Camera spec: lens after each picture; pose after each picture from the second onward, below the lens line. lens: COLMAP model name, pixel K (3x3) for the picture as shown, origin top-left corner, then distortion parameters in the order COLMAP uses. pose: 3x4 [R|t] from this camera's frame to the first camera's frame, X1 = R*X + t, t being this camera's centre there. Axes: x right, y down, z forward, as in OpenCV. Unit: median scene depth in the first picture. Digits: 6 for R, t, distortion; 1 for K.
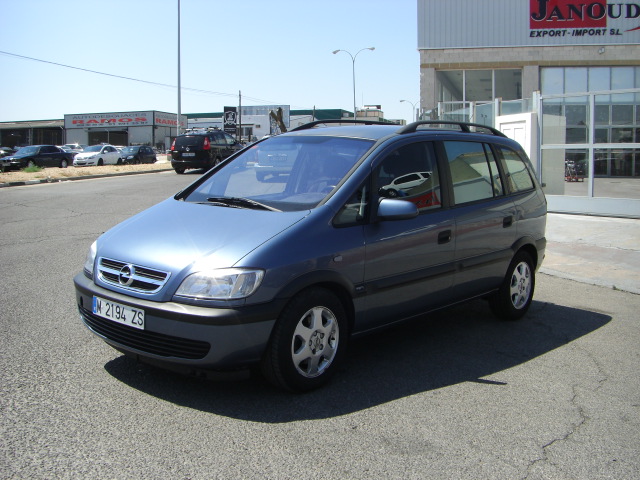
lens RADIAL K [[706.4, 0, 319.5], [0, 706.4, 240.5], [0, 0, 1]] dist [-0.128178, 0.000000]
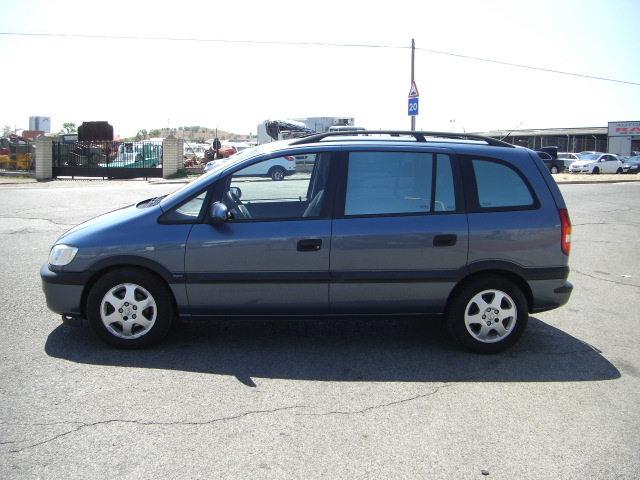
lens RADIAL K [[706.4, 0, 322.6], [0, 706.4, 240.7], [0, 0, 1]] dist [-0.128178, 0.000000]
pose [[0.718323, 0.089813, -0.689888, 0.869893], [-0.096630, 0.994900, 0.028908, -0.041470], [0.688967, 0.045898, 0.723338, 0.257693]]
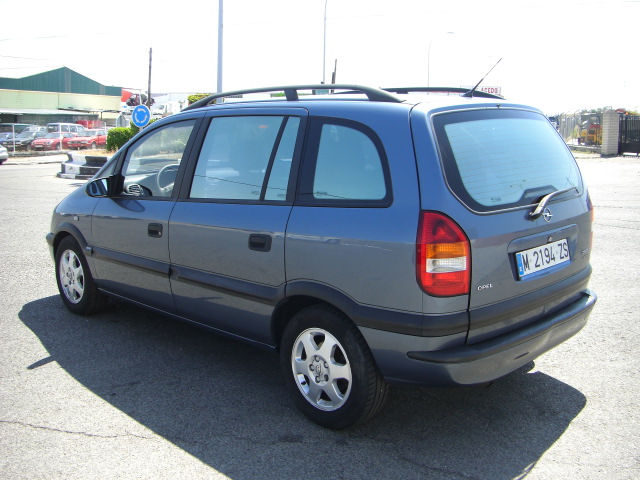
lens RADIAL K [[706.4, 0, 320.5], [0, 706.4, 240.9], [0, 0, 1]] dist [-0.128178, 0.000000]
pose [[-0.069626, 0.156396, -0.985237, 0.983682], [-0.120812, 0.979043, 0.163951, -0.153442], [0.990231, 0.130444, -0.049273, 1.202605]]
